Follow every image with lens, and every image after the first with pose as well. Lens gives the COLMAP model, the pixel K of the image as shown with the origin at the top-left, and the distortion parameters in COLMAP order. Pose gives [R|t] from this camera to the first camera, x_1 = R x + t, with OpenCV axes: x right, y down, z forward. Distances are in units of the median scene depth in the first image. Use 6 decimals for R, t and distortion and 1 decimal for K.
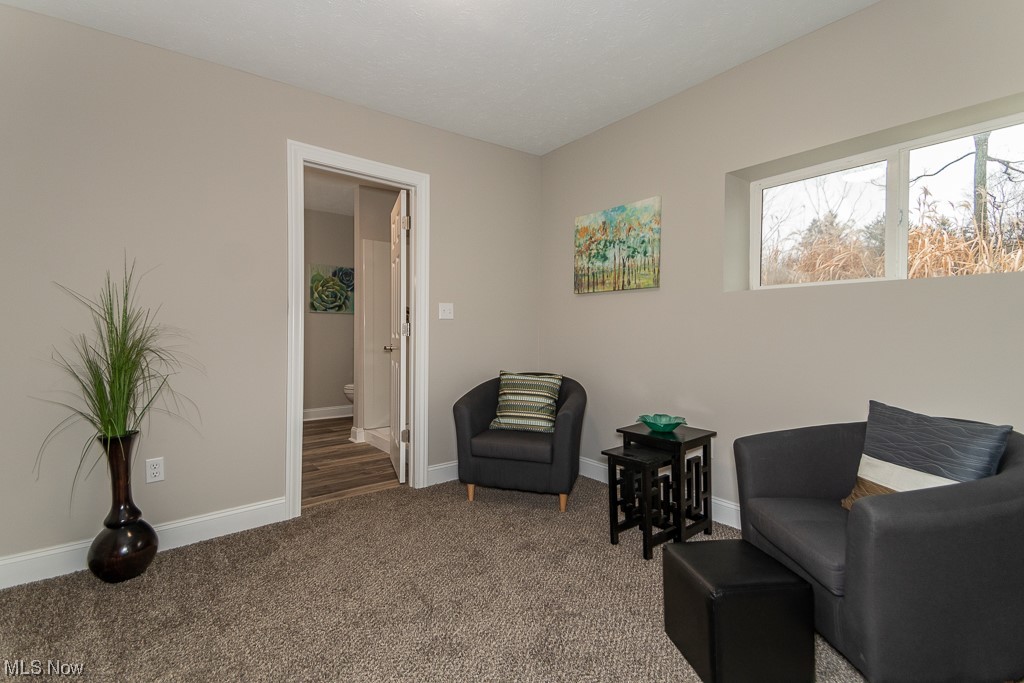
lens RADIAL K [[466.3, 0, 509.6], [0, 466.3, 339.0], [0, 0, 1]] dist [0.003127, -0.000081]
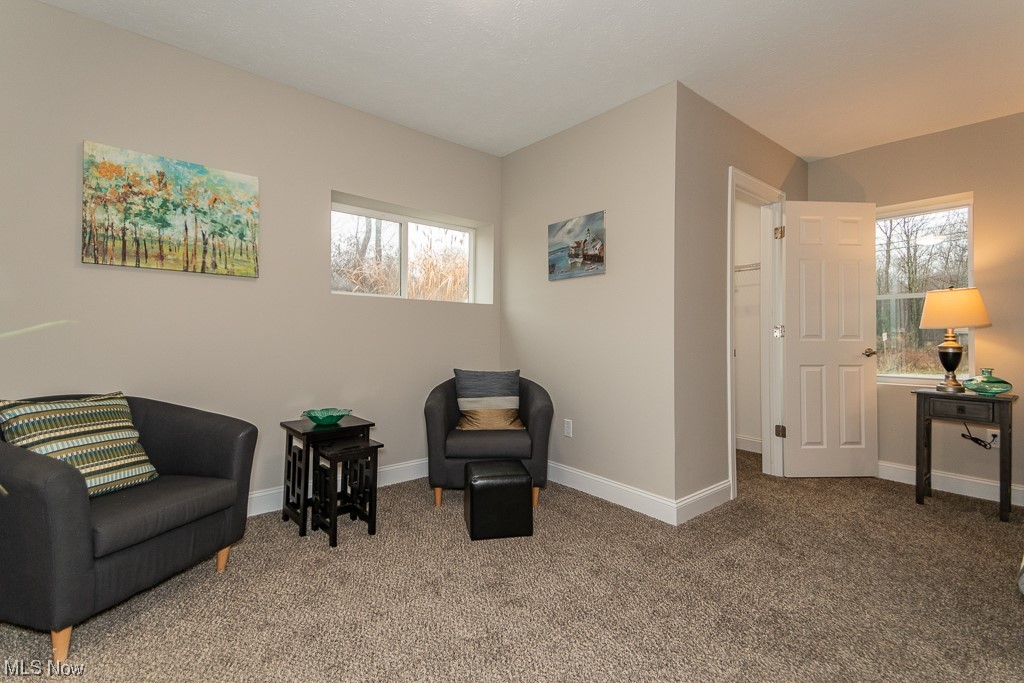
lens RADIAL K [[466.3, 0, 506.7], [0, 466.3, 340.2], [0, 0, 1]] dist [0.003127, -0.000081]
pose [[-0.070920, -0.018384, 0.997313, -0.583203], [-0.001522, 0.999831, 0.018322, -0.006131], [-0.997481, -0.000219, -0.070936, 0.538679]]
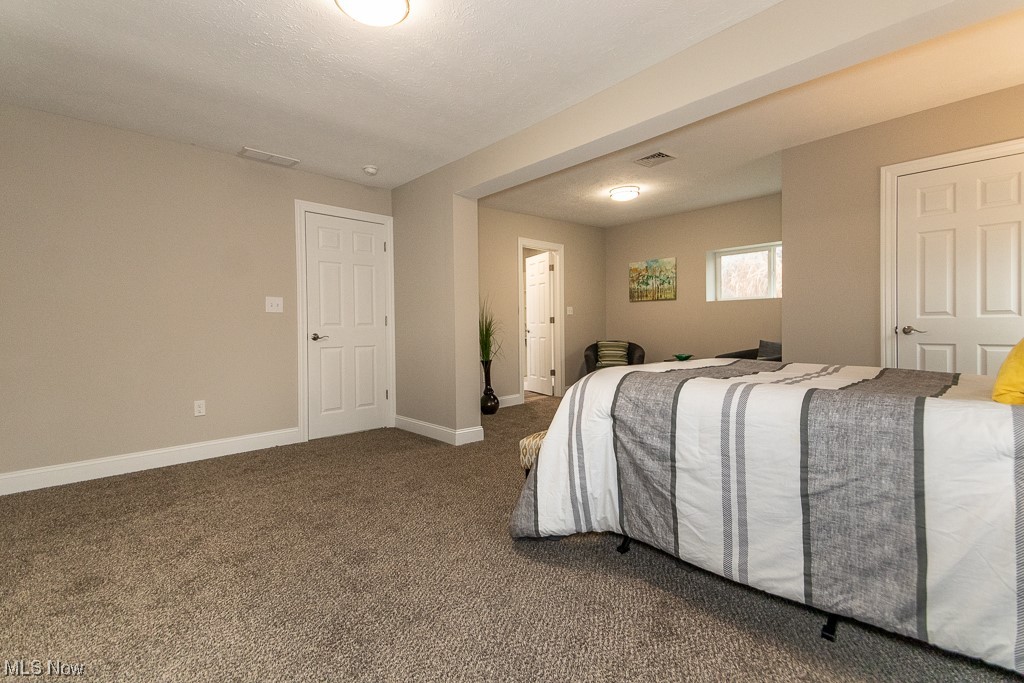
lens RADIAL K [[466.3, 0, 509.9], [0, 466.3, 337.3], [0, 0, 1]] dist [0.003127, -0.000081]
pose [[0.996584, -0.019671, 0.080211, -0.592066], [0.019450, 0.999805, 0.003533, 0.043725], [-0.080265, -0.001960, 0.996772, -1.043019]]
